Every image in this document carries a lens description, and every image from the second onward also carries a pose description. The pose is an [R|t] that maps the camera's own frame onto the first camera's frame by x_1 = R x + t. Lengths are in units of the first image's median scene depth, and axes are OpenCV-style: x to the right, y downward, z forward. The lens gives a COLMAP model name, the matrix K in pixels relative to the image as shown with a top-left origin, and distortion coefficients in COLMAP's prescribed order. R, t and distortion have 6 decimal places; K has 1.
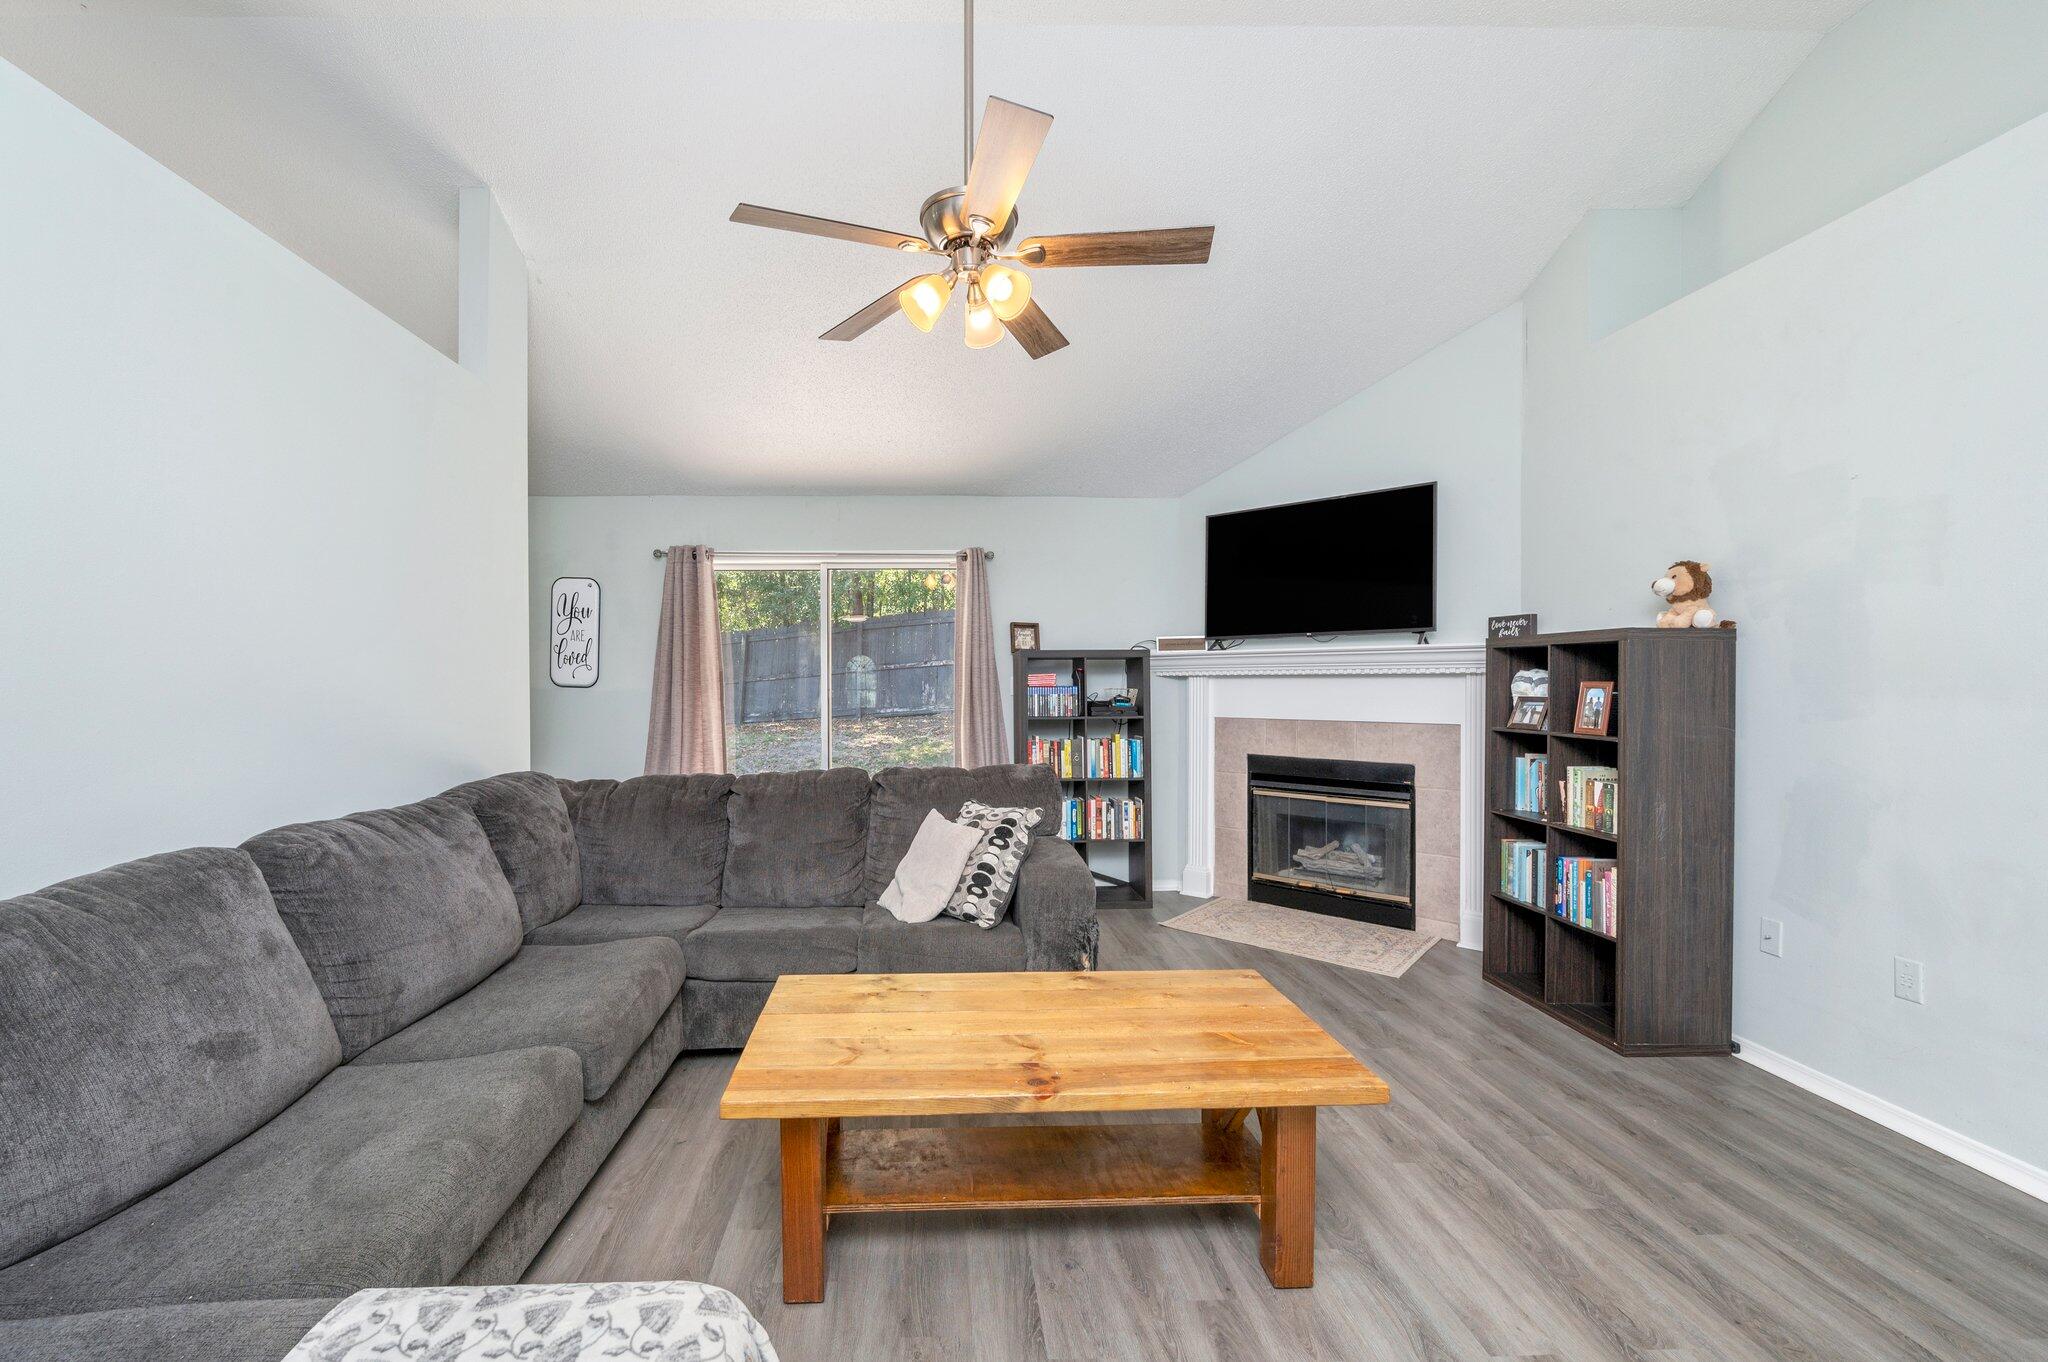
lens RADIAL K [[867.5, 0, 970.3], [0, 867.5, 702.3], [0, 0, 1]] dist [-0.007816, 0.000107]
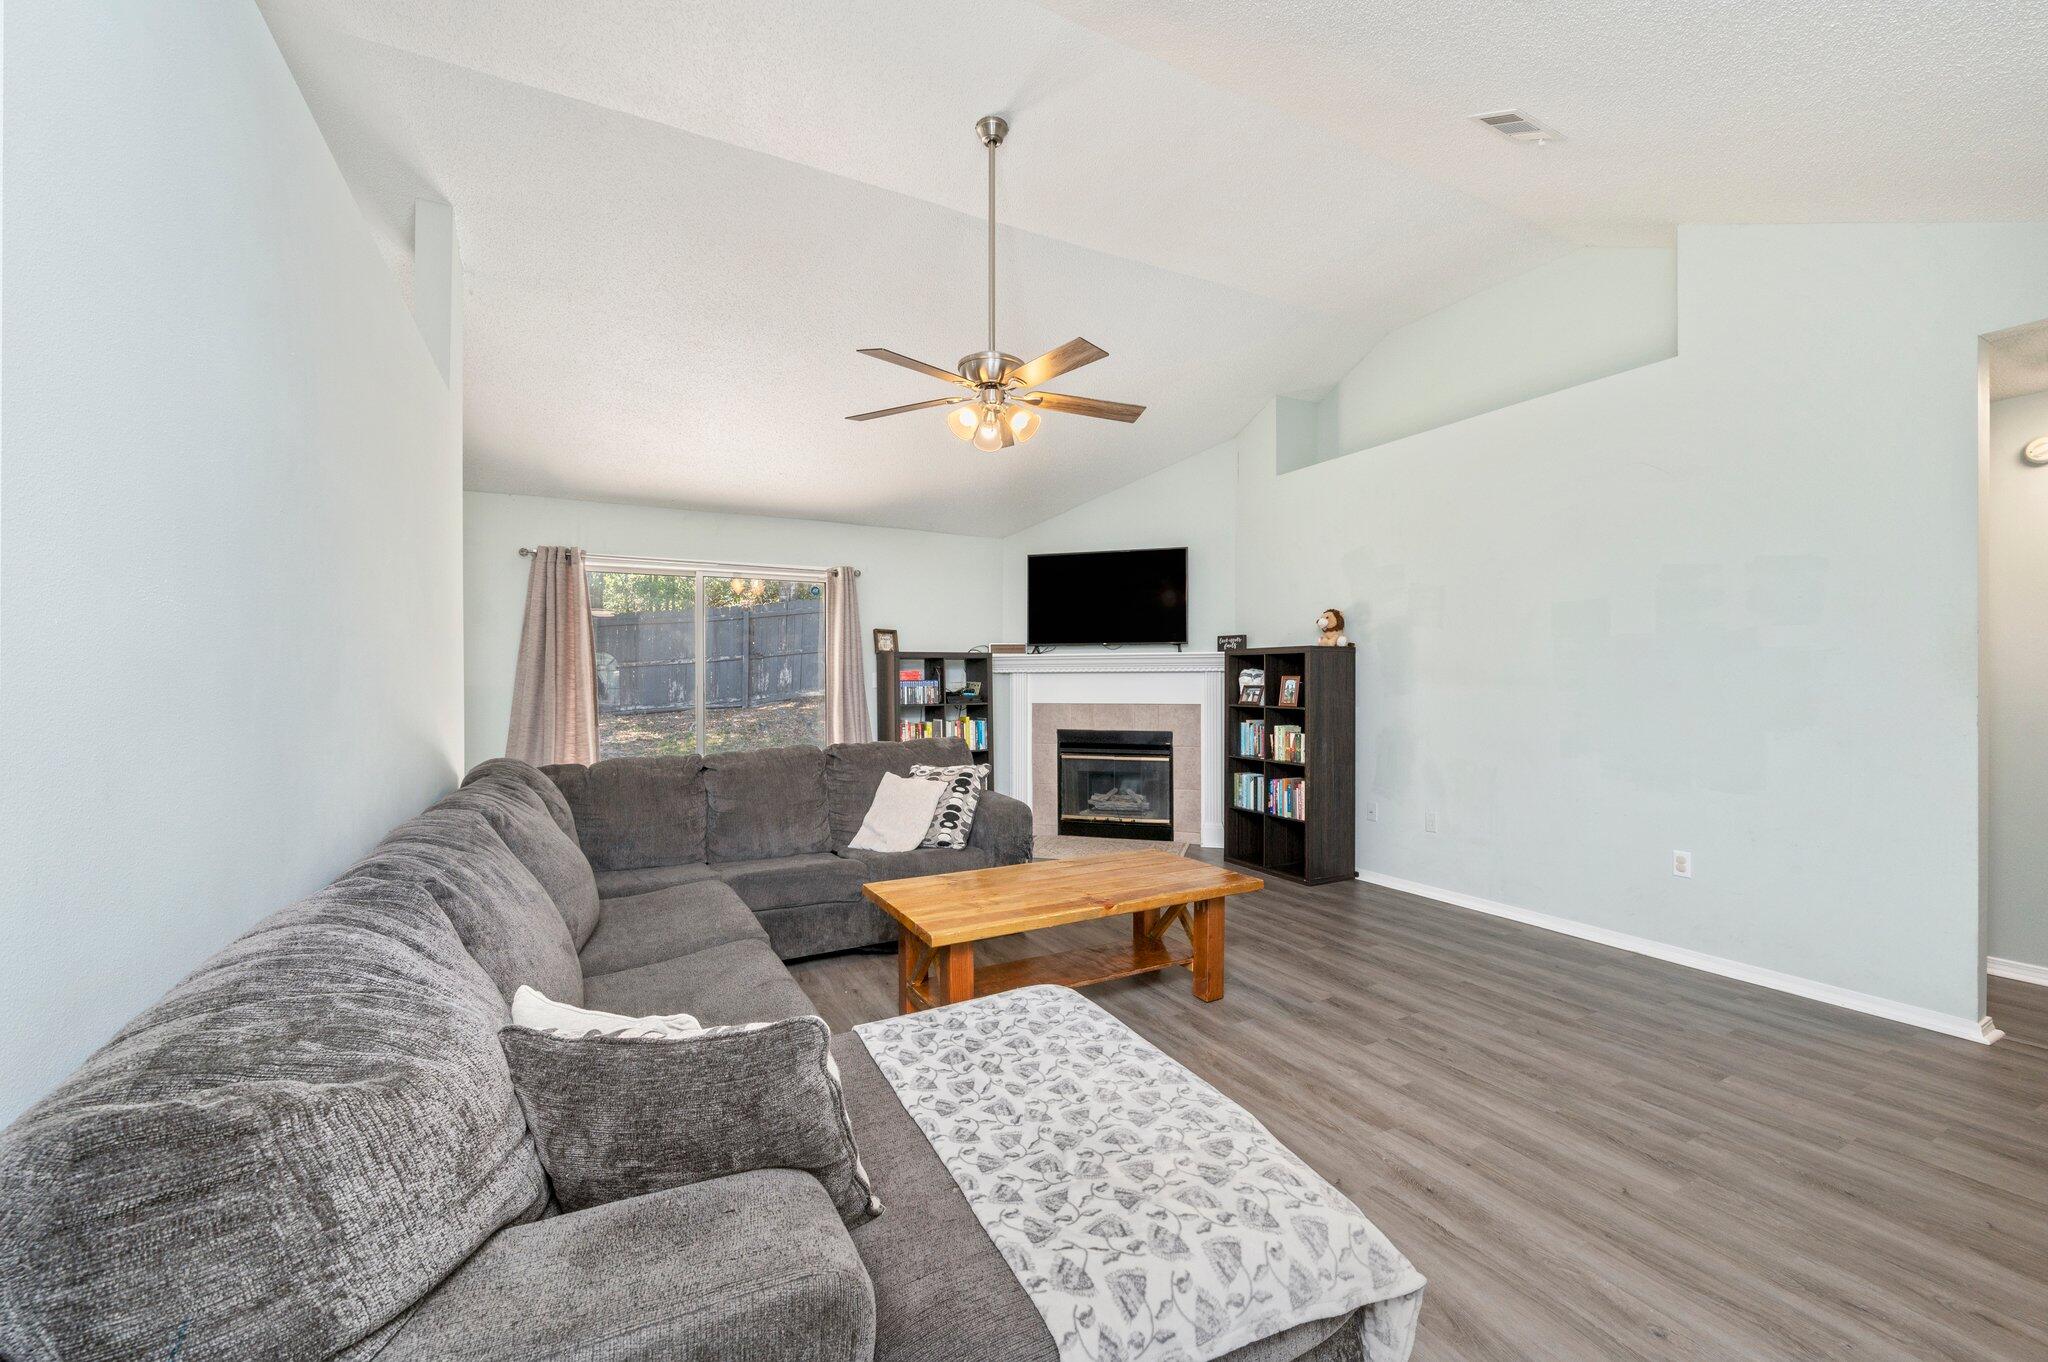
lens RADIAL K [[820.3, 0, 1031.1], [0, 820.3, 700.7], [0, 0, 1]] dist [-0.002445, 0.000020]
pose [[0.901330, -0.010452, 0.433007, -0.389914], [0.009992, 0.999945, 0.003339, 0.012519], [-0.433018, 0.001317, 0.901384, -0.221386]]
